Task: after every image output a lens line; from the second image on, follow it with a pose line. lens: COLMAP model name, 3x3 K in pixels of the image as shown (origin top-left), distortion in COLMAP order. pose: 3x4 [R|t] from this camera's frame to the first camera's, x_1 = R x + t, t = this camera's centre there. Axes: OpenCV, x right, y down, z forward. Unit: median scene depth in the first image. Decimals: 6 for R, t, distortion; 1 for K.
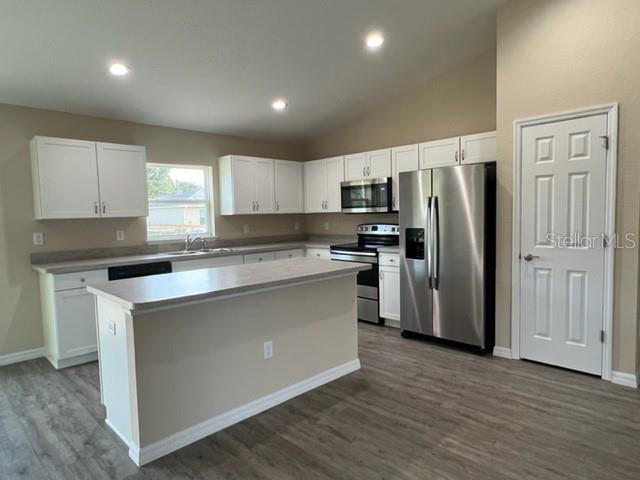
lens RADIAL K [[399.0, 0, 319.5], [0, 399.0, 241.7], [0, 0, 1]] dist [-0.003655, 0.002853]
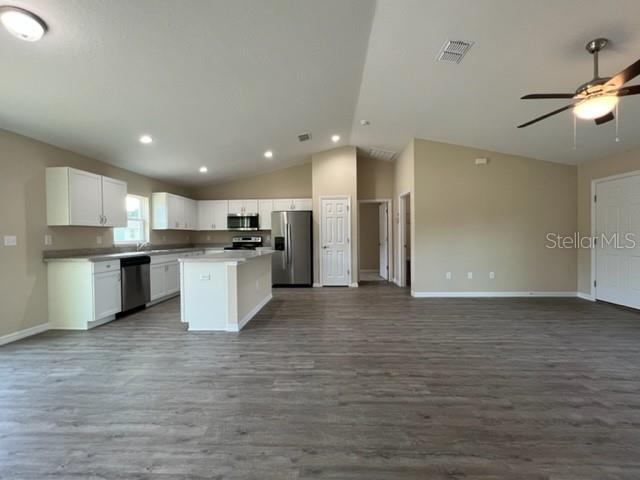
lens RADIAL K [[267.7, 0, 319.3], [0, 267.7, 239.9], [0, 0, 1]] dist [0.000312, 0.000602]
pose [[0.736458, 0.008208, 0.676434, -0.671264], [0.038540, 0.997793, -0.054067, 0.079052], [-0.675385, 0.065888, 0.734516, -0.285066]]
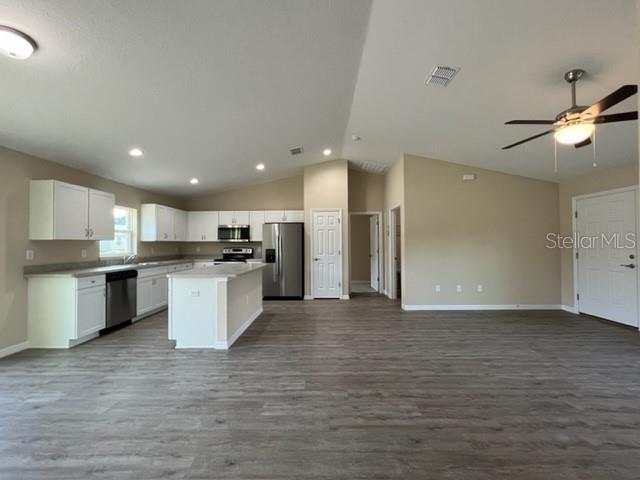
lens RADIAL K [[267.7, 0, 319.8], [0, 267.7, 240.1], [0, 0, 1]] dist [0.000312, 0.000602]
pose [[0.712647, 0.030604, 0.700855, -0.673665], [0.036298, 0.996101, -0.080405, 0.051619], [-0.700583, 0.082740, 0.708758, -0.288180]]
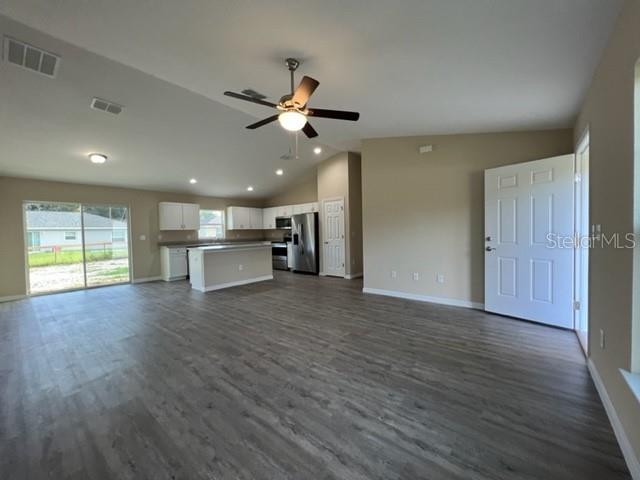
lens RADIAL K [[255.9, 0, 319.8], [0, 255.9, 239.4], [0, 0, 1]] dist [-0.000850, 0.000963]
pose [[0.995309, 0.001044, 0.096737, 0.249440], [0.003033, 0.999114, -0.041987, 0.091473], [-0.096695, 0.042083, 0.994424, -0.941978]]
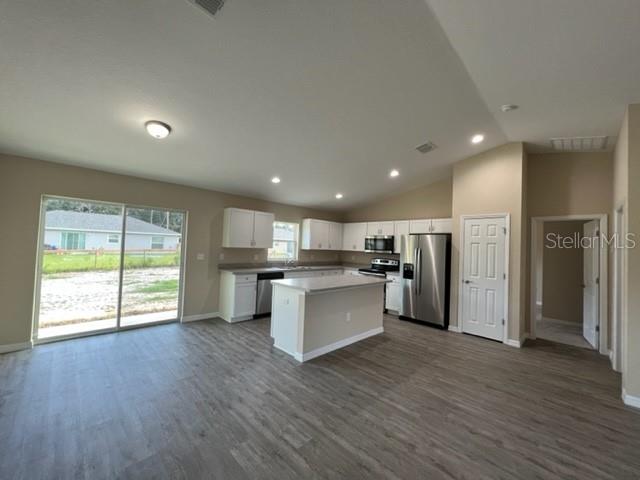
lens RADIAL K [[255.9, 0, 319.5], [0, 255.9, 239.5], [0, 0, 1]] dist [-0.000850, 0.000963]
pose [[0.997941, 0.064110, -0.001807, -0.228727], [-0.063991, 0.993410, -0.095093, -0.002122], [-0.004302, 0.095012, 0.995467, -0.307467]]
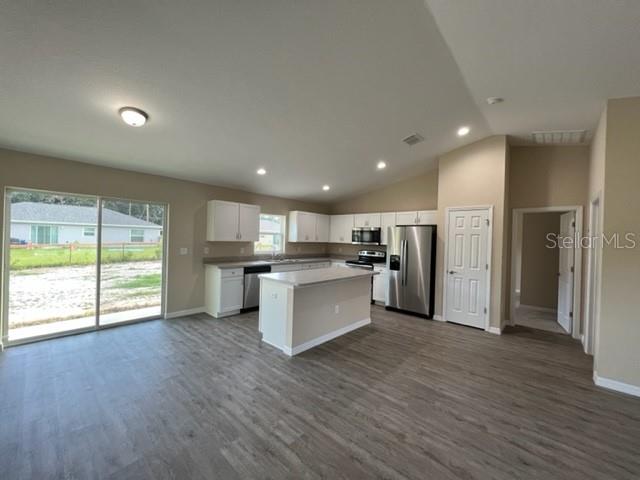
lens RADIAL K [[255.9, 0, 319.4], [0, 255.9, 239.3], [0, 0, 1]] dist [-0.000850, 0.000963]
pose [[0.997027, 0.054659, 0.054303, -0.236440], [-0.051098, 0.996580, -0.064936, -0.009589], [-0.057666, 0.061968, 0.996411, -0.296156]]
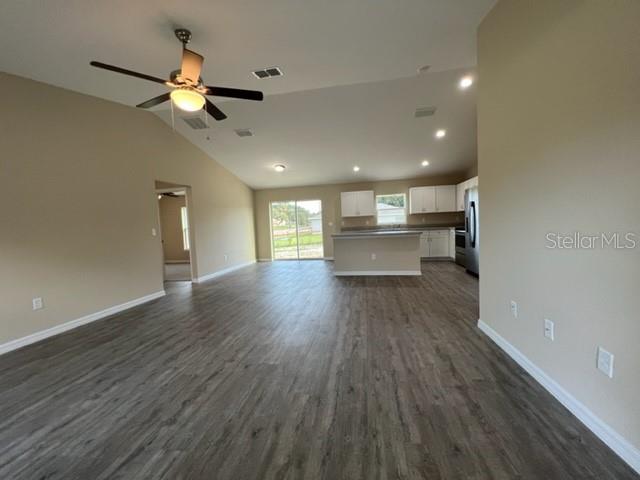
lens RADIAL K [[255.9, 0, 320.1], [0, 255.9, 240.0], [0, 0, 1]] dist [-0.000850, 0.000963]
pose [[0.576063, 0.048965, -0.815937, 0.936198], [-0.027434, 0.998800, 0.040569, 0.052465], [0.816945, -0.000986, 0.576715, -0.376141]]
